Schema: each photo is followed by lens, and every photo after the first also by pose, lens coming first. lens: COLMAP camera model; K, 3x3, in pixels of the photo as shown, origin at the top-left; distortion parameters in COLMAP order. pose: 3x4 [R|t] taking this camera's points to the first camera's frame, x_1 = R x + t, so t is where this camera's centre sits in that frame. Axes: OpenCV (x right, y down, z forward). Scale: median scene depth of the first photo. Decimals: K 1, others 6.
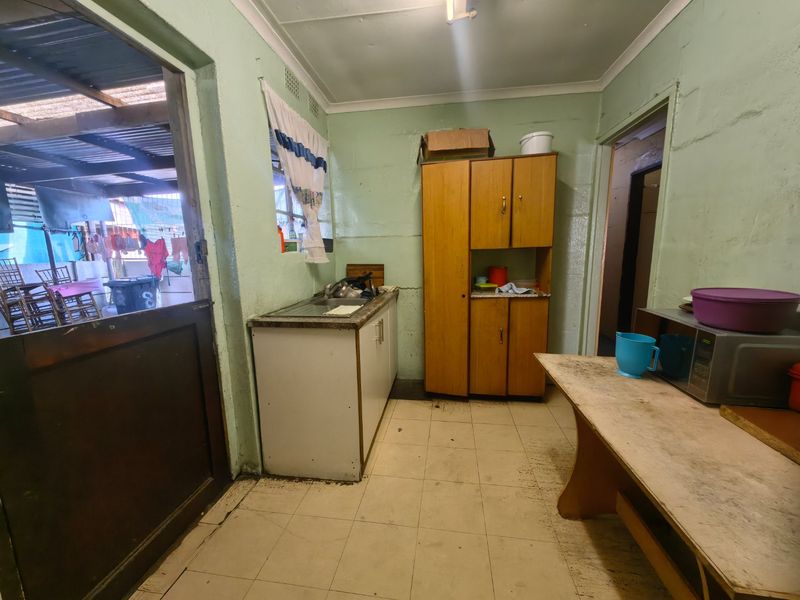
lens RADIAL K [[322.0, 0, 400.0], [0, 322.0, 300.0], [0, 0, 1]] dist [-0.000424, -0.000134]
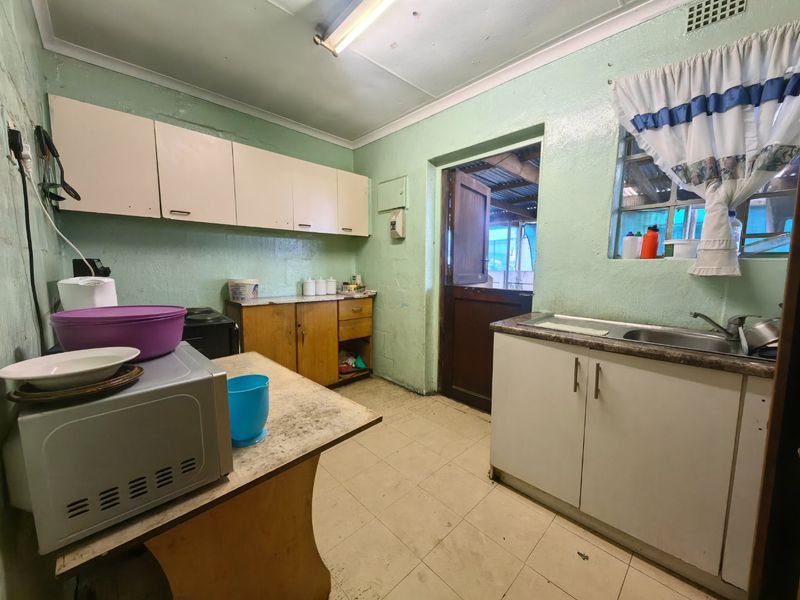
lens RADIAL K [[322.0, 0, 400.0], [0, 322.0, 300.0], [0, 0, 1]] dist [-0.000424, -0.000134]
pose [[-0.630887, 0.094363, -0.770115, 0.979761], [-0.117251, 0.969582, 0.214858, -0.228701], [0.766964, 0.225848, -0.600632, 1.542823]]
